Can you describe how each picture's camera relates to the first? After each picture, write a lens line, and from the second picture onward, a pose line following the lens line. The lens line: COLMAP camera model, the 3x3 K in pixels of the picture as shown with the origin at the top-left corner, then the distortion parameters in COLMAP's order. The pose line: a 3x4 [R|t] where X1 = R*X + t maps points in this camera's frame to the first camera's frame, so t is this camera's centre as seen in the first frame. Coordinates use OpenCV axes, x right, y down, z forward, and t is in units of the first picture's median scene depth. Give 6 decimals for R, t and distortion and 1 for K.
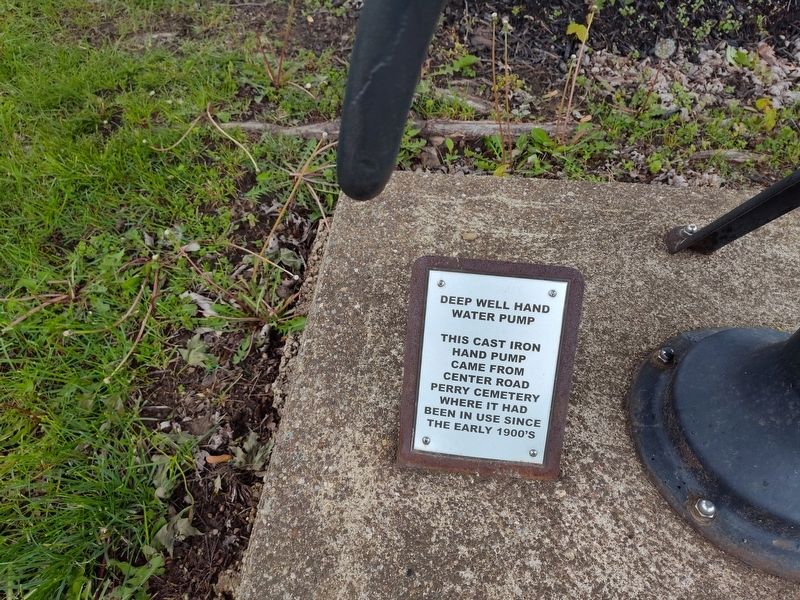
lens RADIAL K [[548.2, 0, 400.0], [0, 548.2, 300.0], [0, 0, 1]] dist [0.031335, -0.040031]
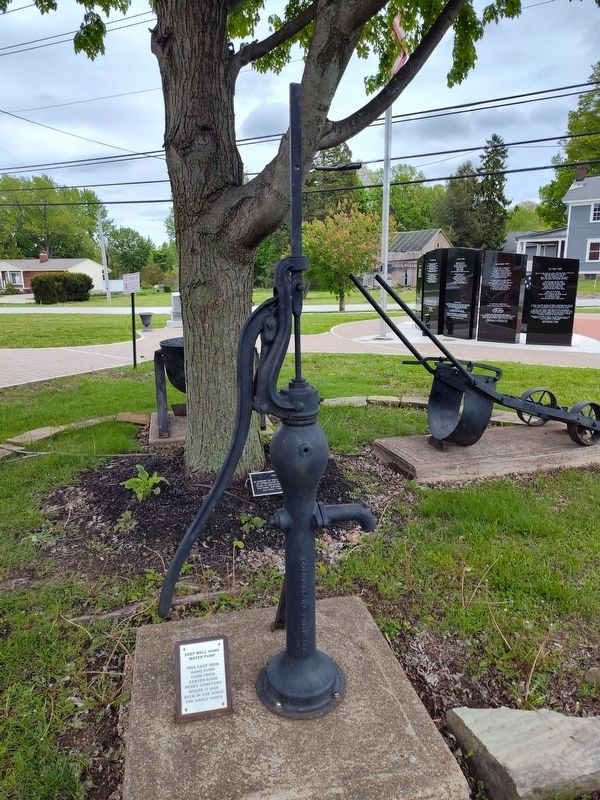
lens RADIAL K [[548.2, 0, 300.0], [0, 548.2, 400.0], [0, 0, 1]] dist [0.031335, -0.040031]
pose [[0.947457, -0.073979, 0.311210, -0.115383], [0.246920, 0.787635, -0.564501, 0.527671], [-0.203359, 0.611684, 0.764518, -1.613178]]
